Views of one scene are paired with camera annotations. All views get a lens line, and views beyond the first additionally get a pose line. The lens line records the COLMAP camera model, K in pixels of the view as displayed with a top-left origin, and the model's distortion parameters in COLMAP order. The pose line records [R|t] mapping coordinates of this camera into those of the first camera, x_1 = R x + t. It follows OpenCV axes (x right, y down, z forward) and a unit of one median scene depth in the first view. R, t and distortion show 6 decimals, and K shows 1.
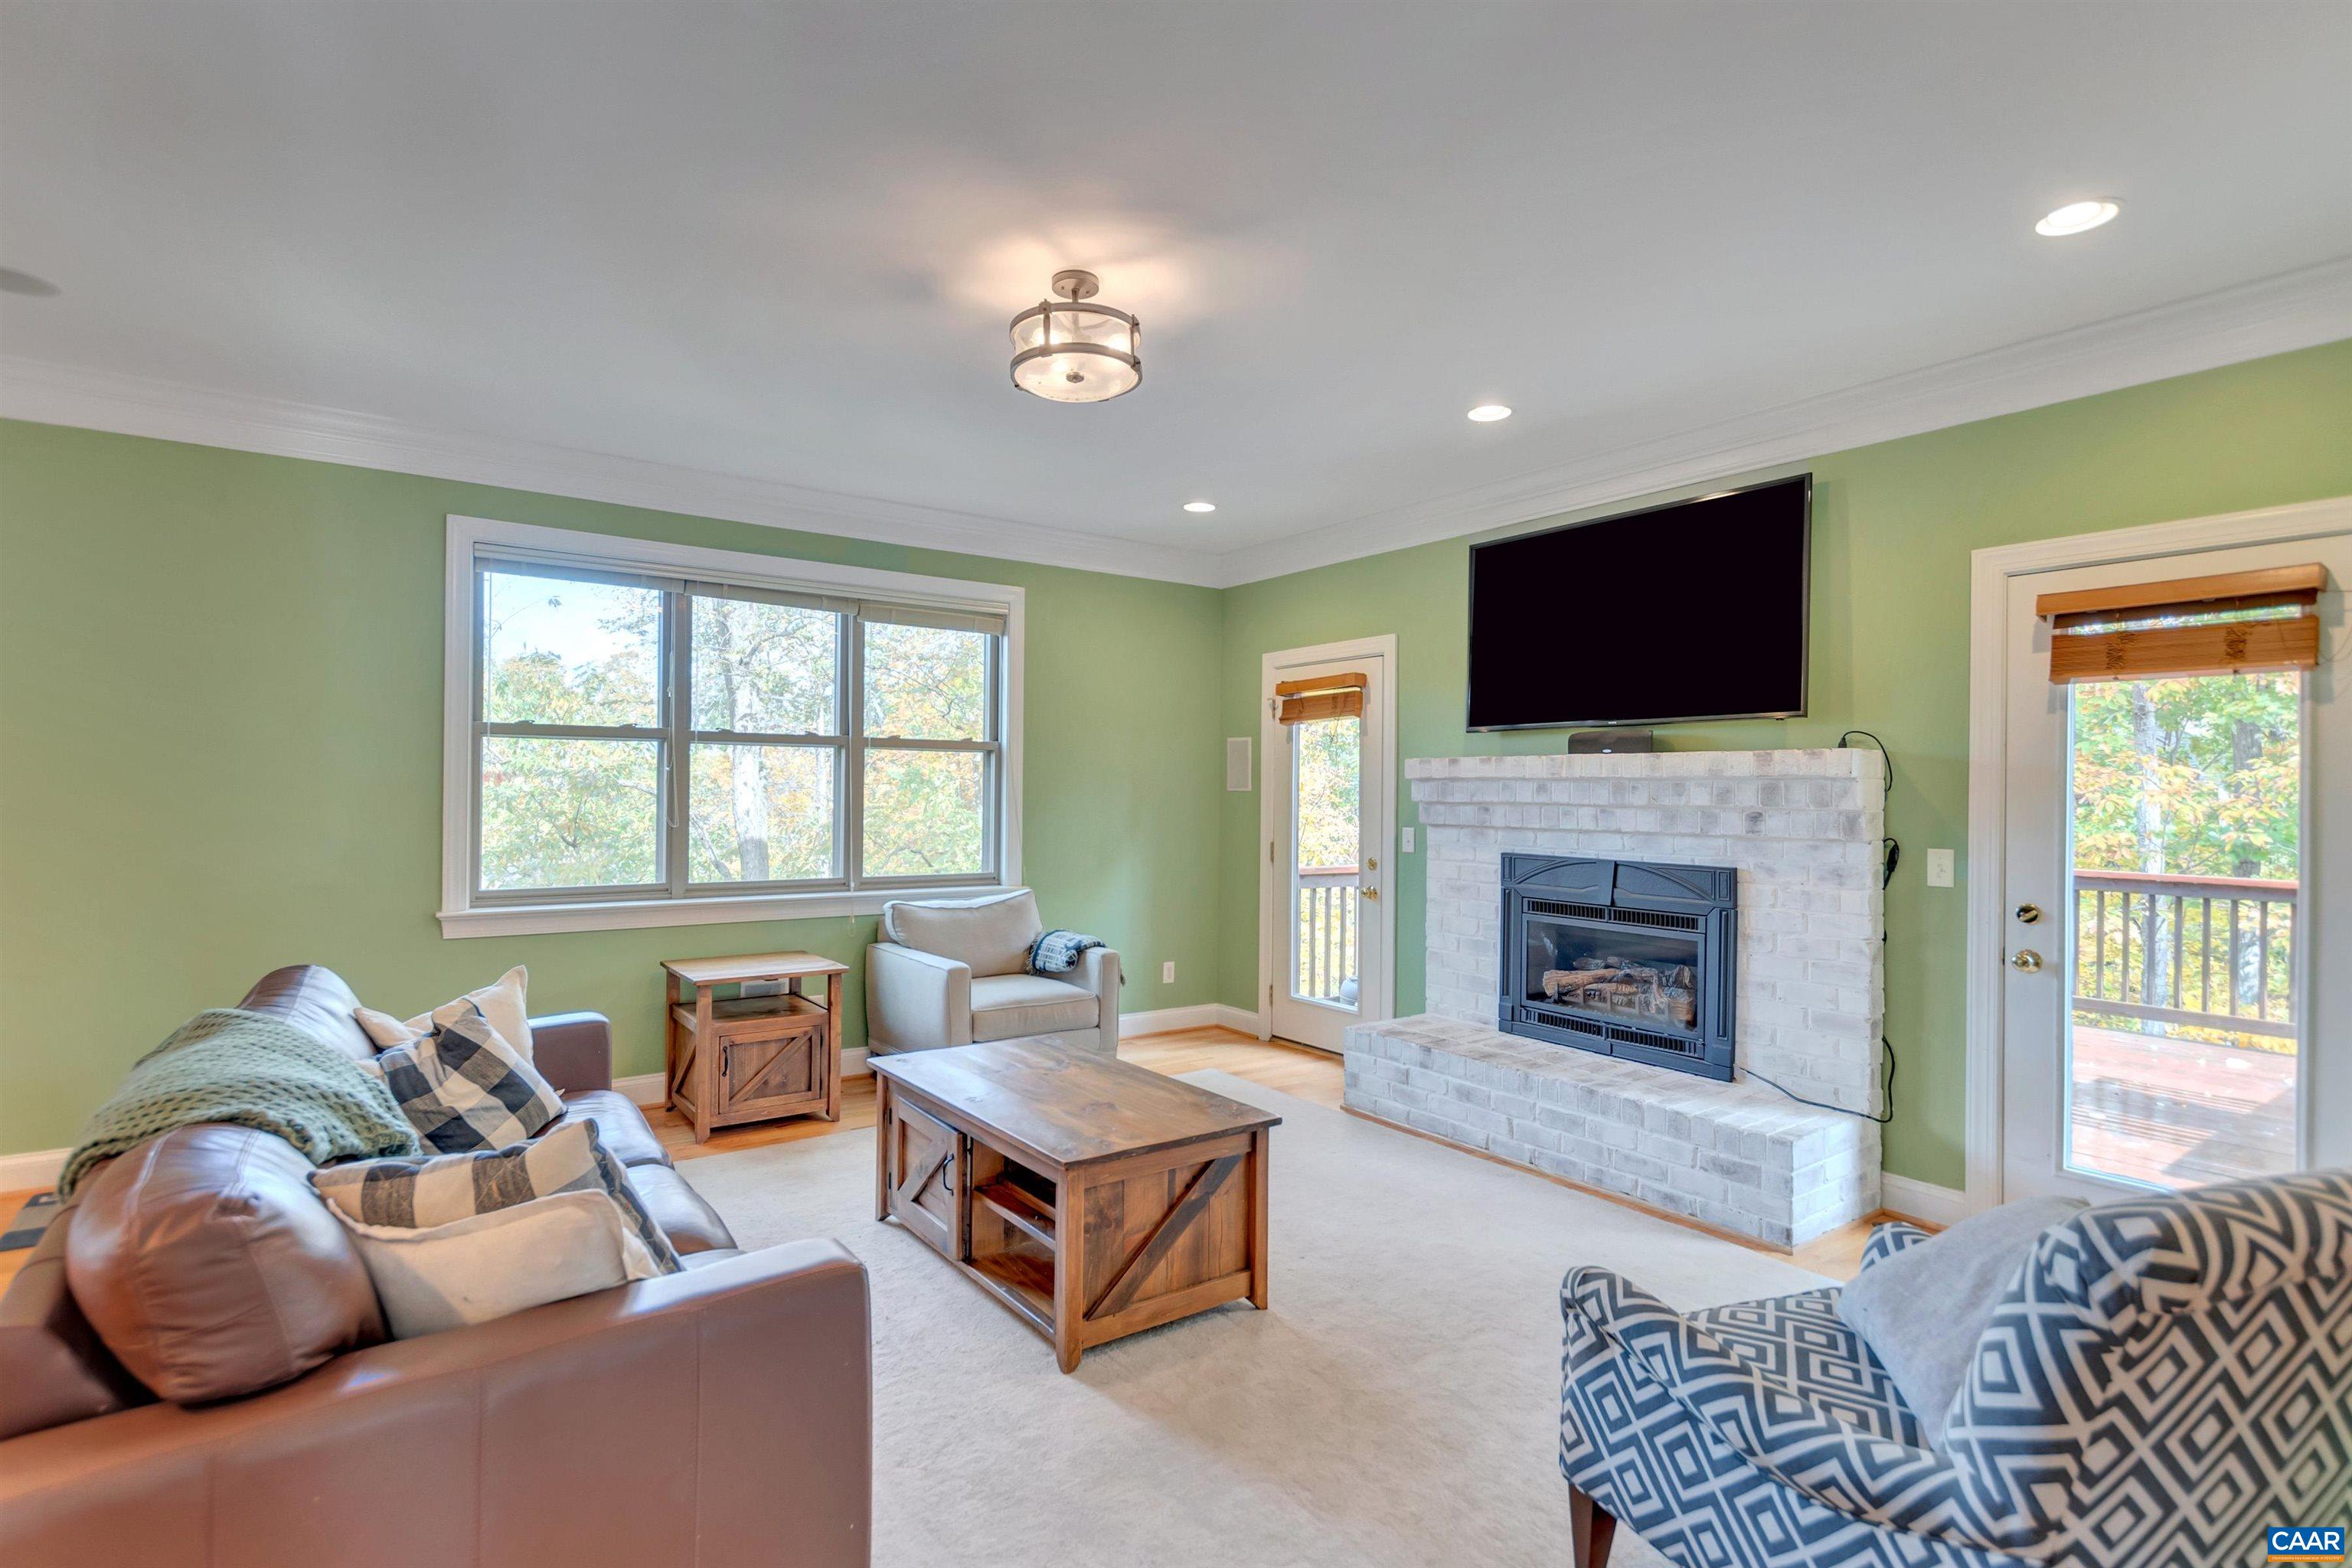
lens RADIAL K [[1164.6, 0, 1126.8], [0, 1164.6, 774.1], [0, 0, 1]] dist [-0.001238, -0.000455]
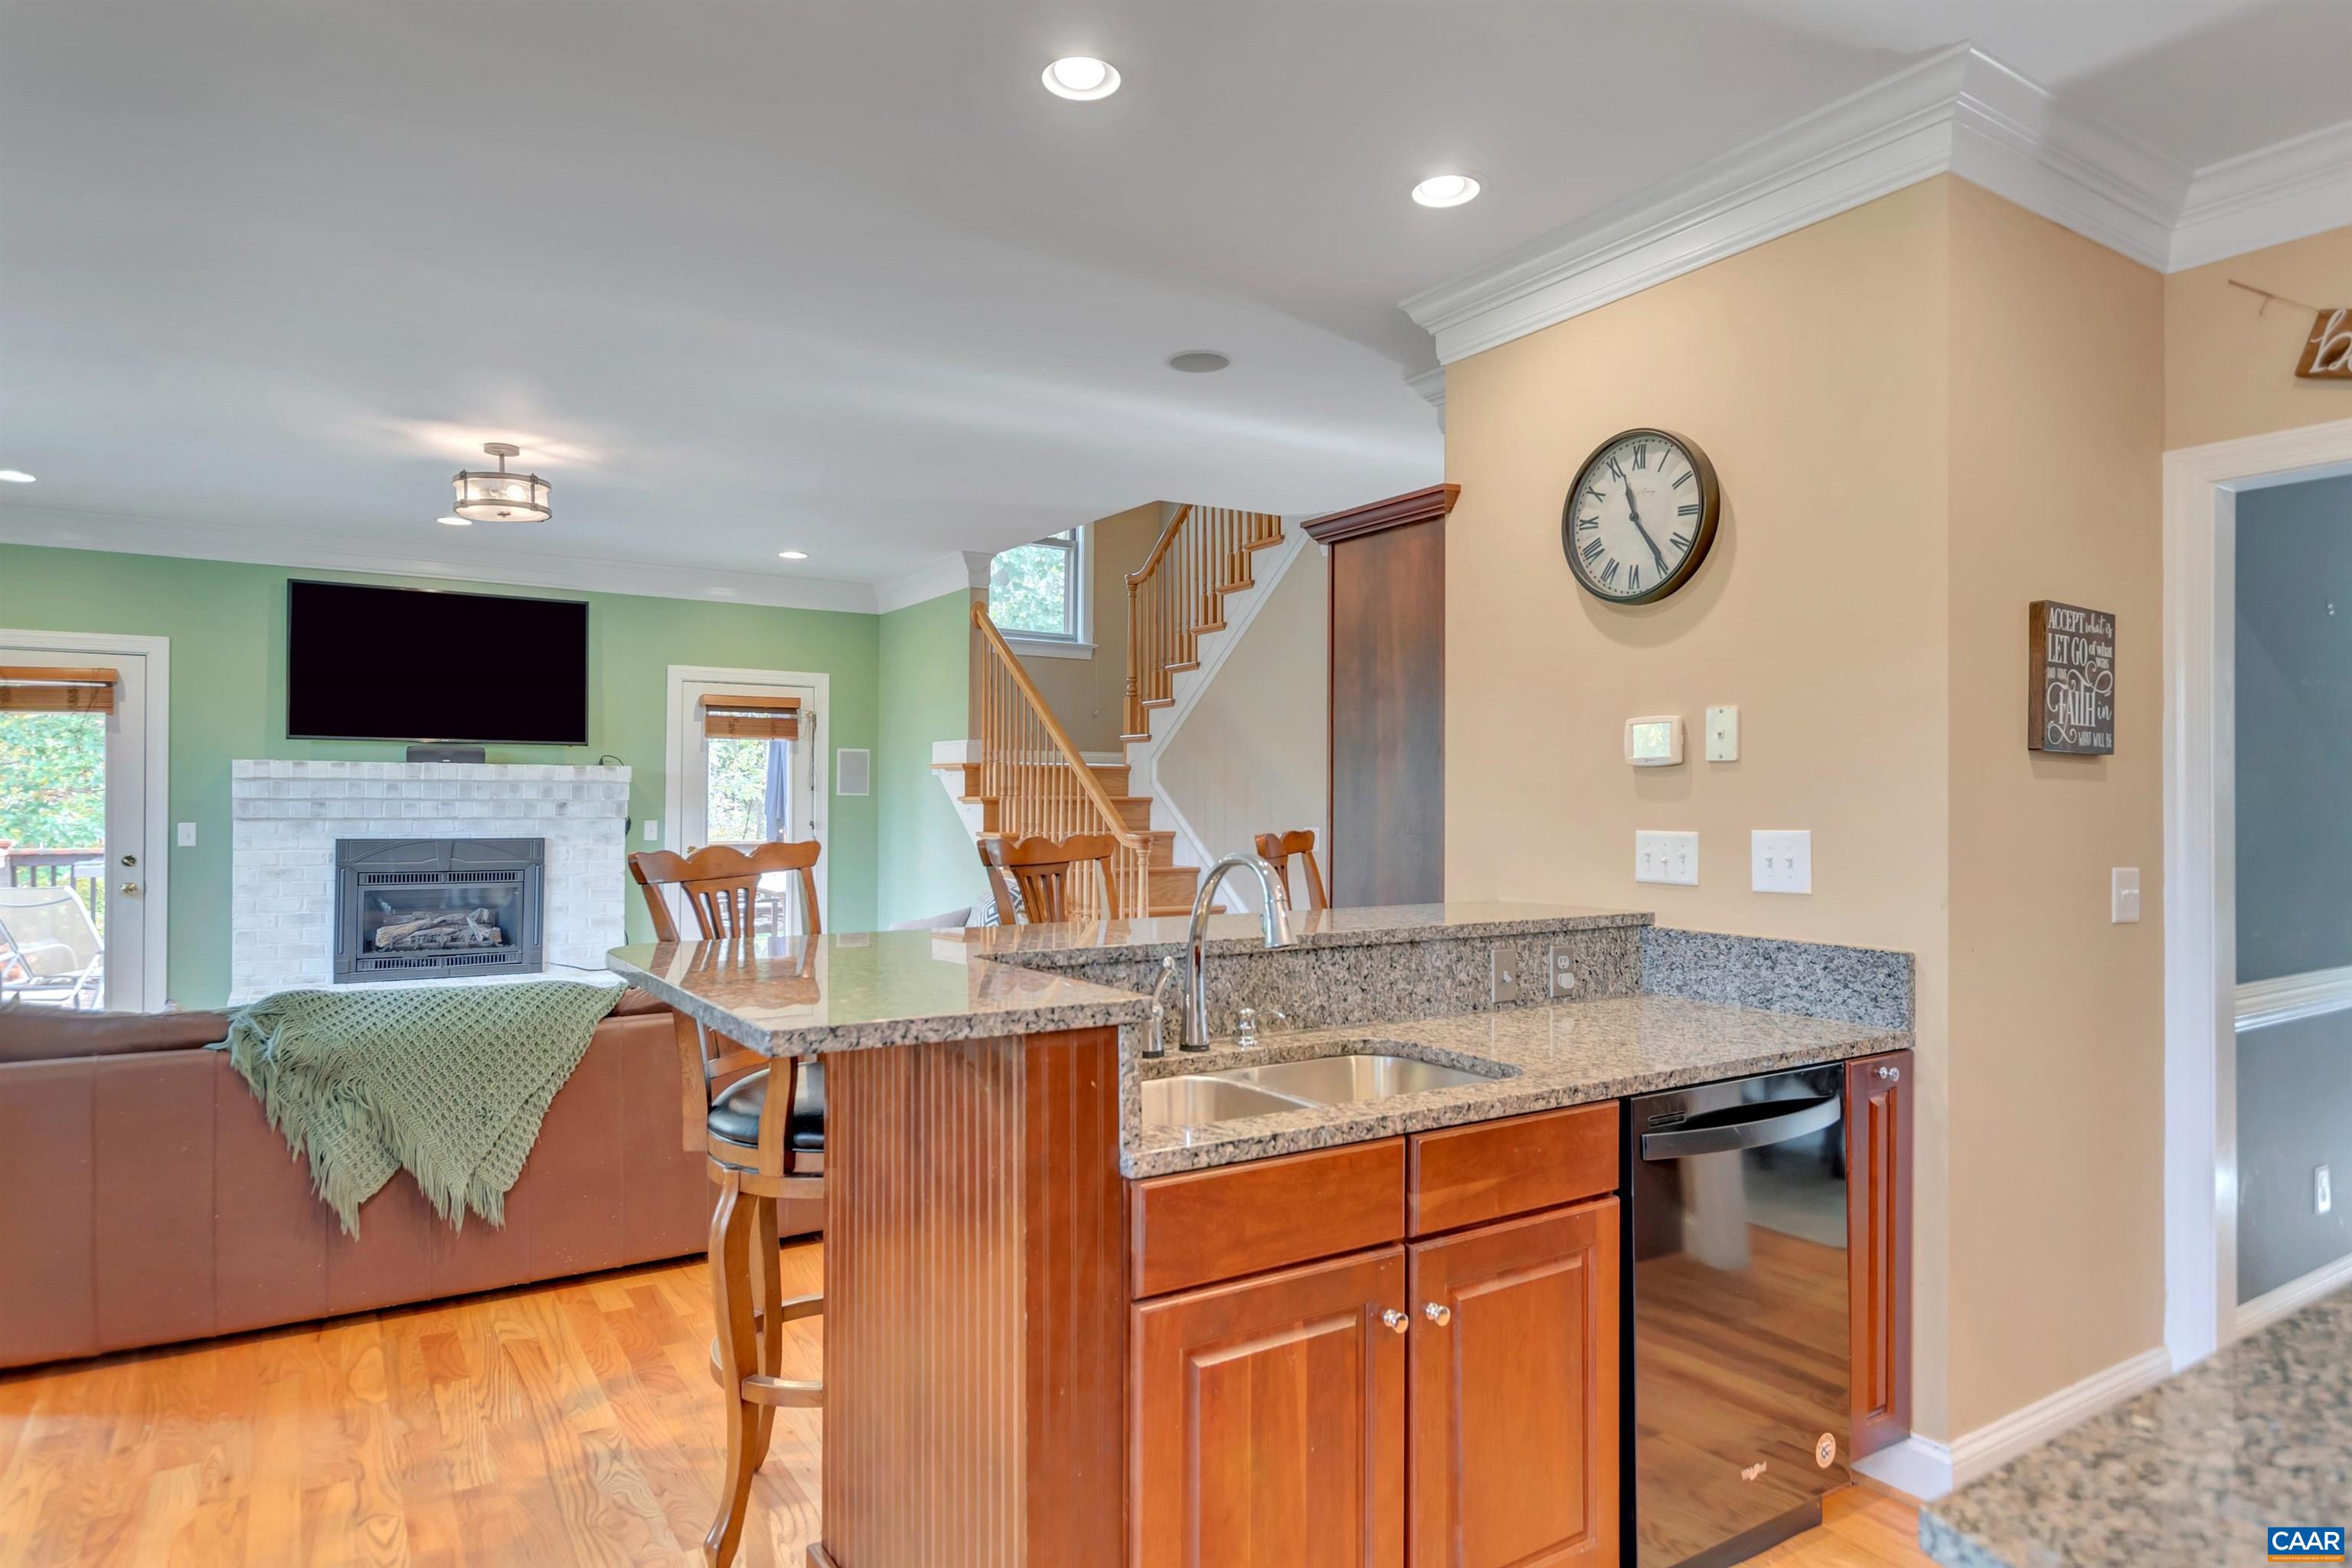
lens RADIAL K [[1351.1, 0, 1172.8], [0, 1351.1, 792.8], [0, 0, 1]] dist [0.000277, 0.000941]
pose [[0.011764, -0.004784, 0.999919, -1.297999], [-0.017947, 0.999826, 0.004994, -0.005490], [-0.999770, -0.018004, 0.011677, 0.115783]]
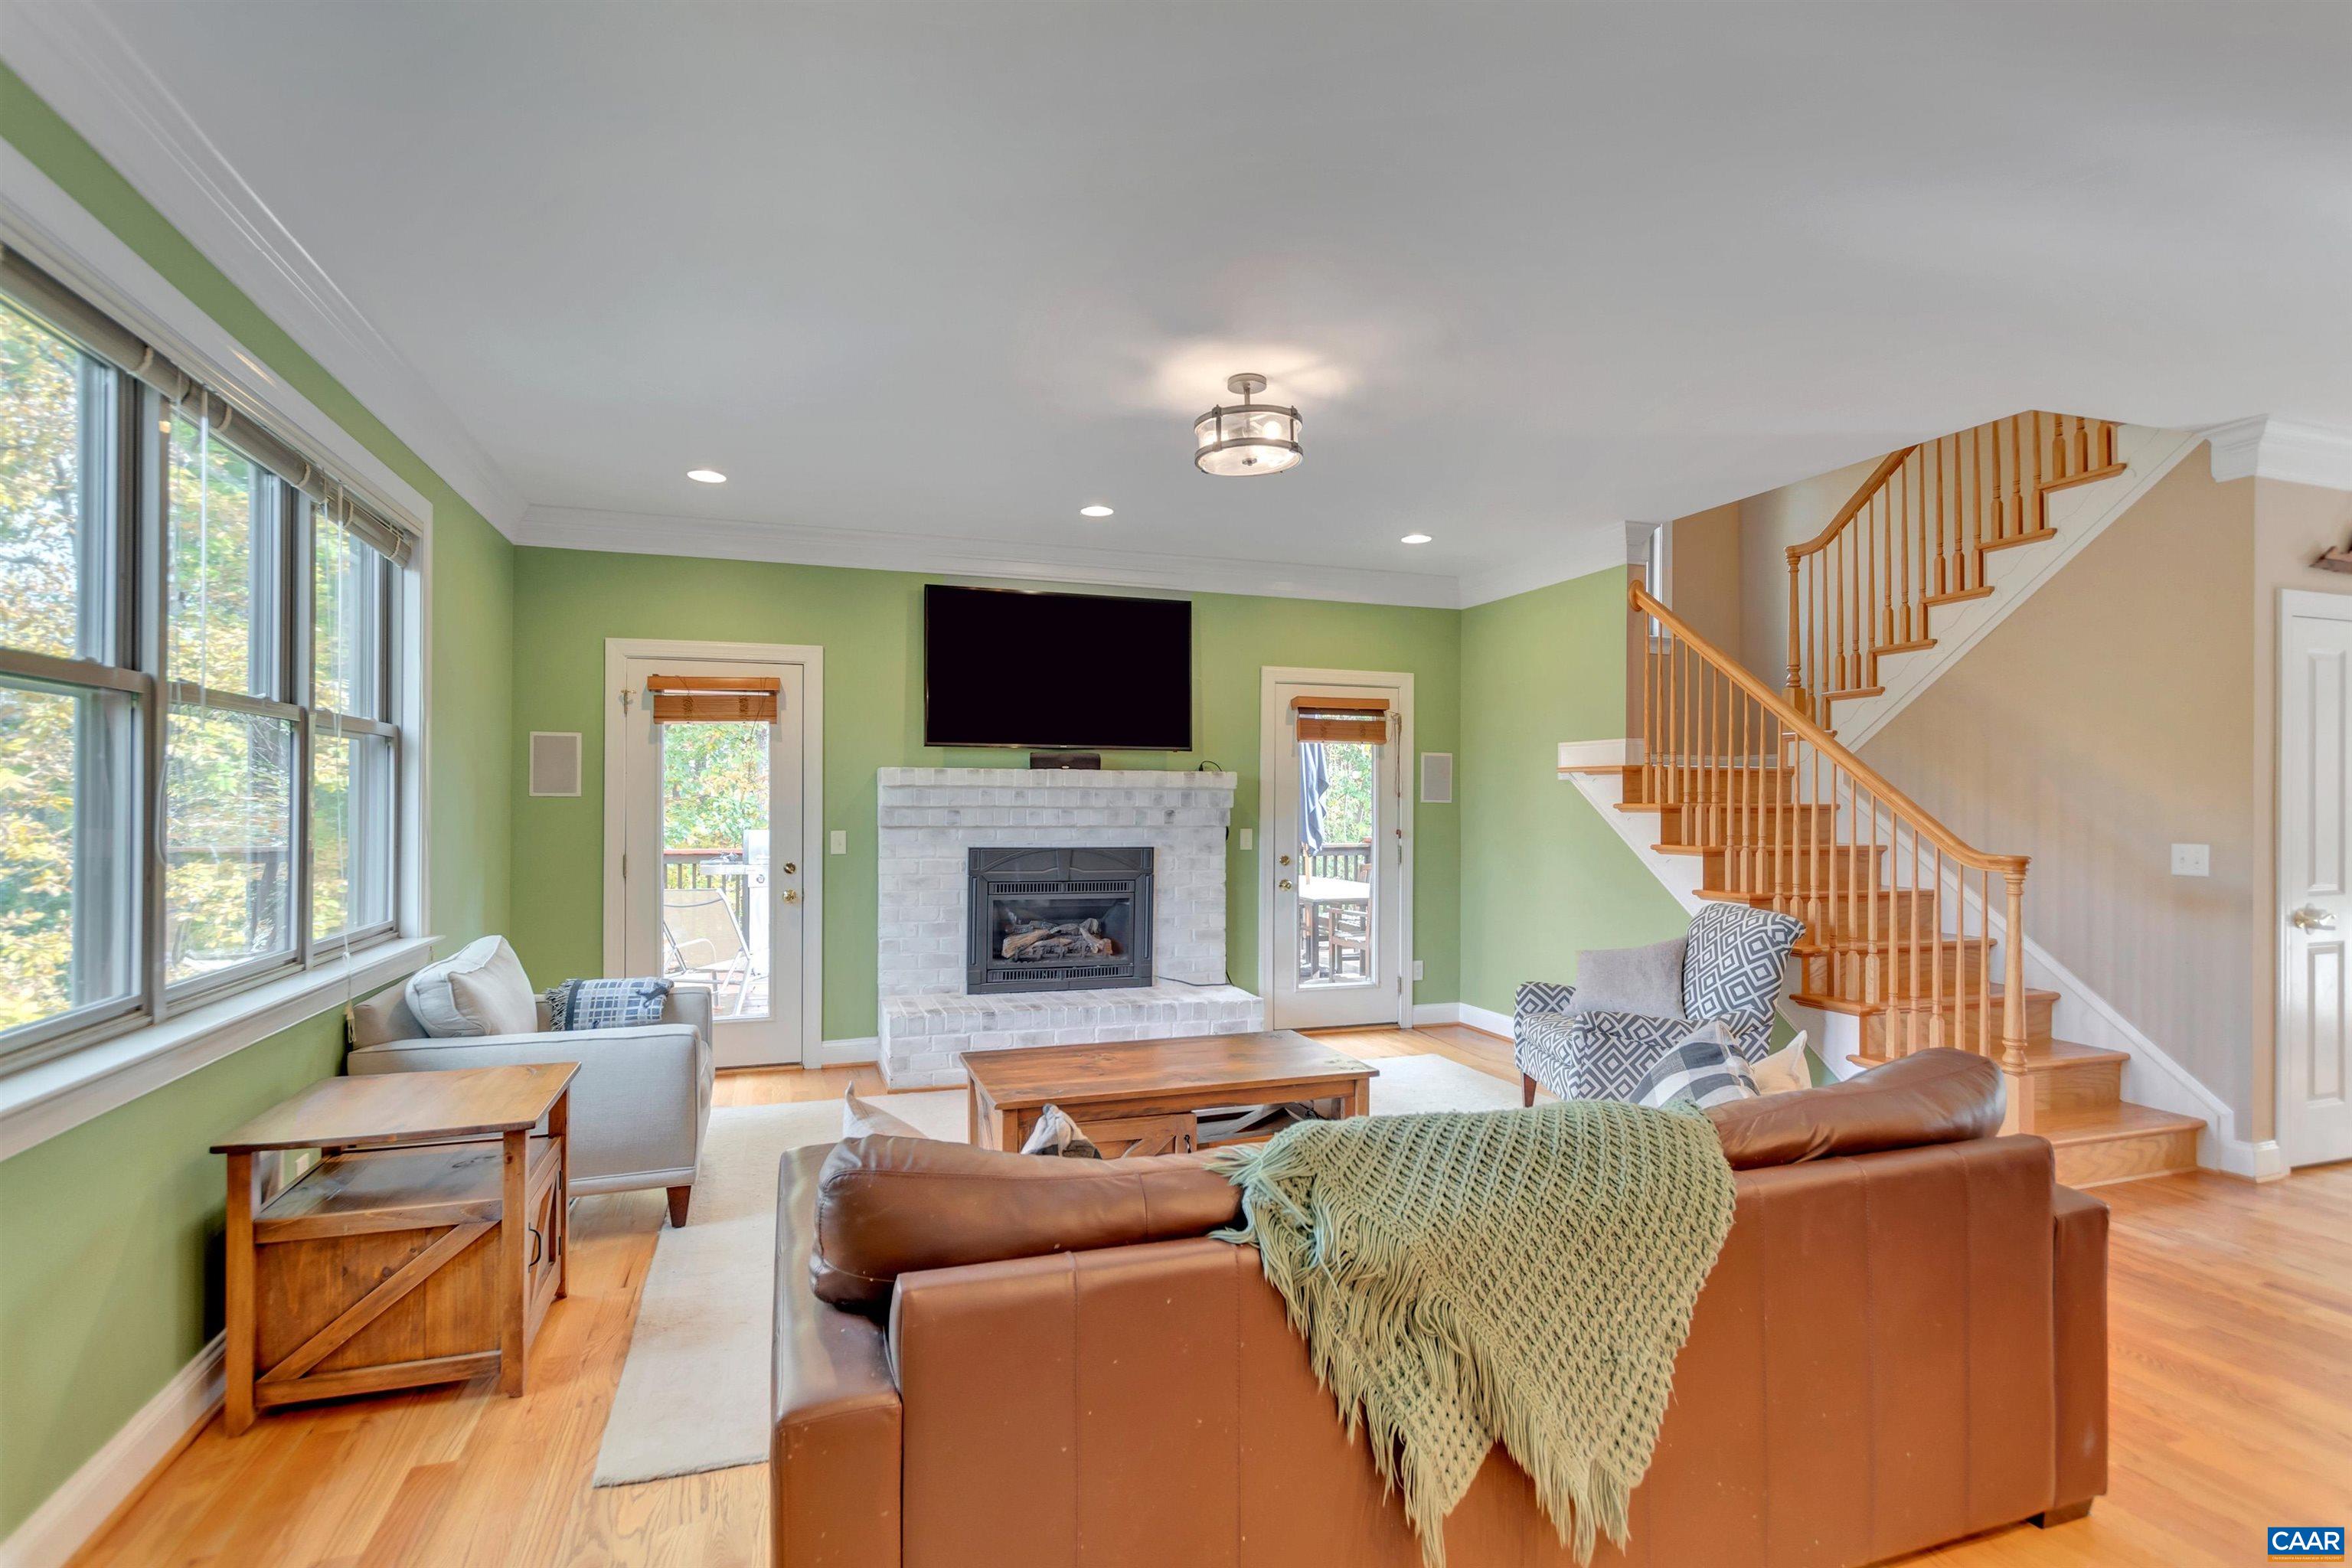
lens RADIAL K [[1144.6, 0, 1176.0], [0, 1144.6, 807.4], [0, 0, 1]] dist [0.015422, 0.000139]
pose [[0.252655, -0.011850, 0.967484, -0.917118], [-0.014660, 0.999763, 0.016074, 0.003931], [-0.967445, -0.018245, 0.252421, 0.580130]]
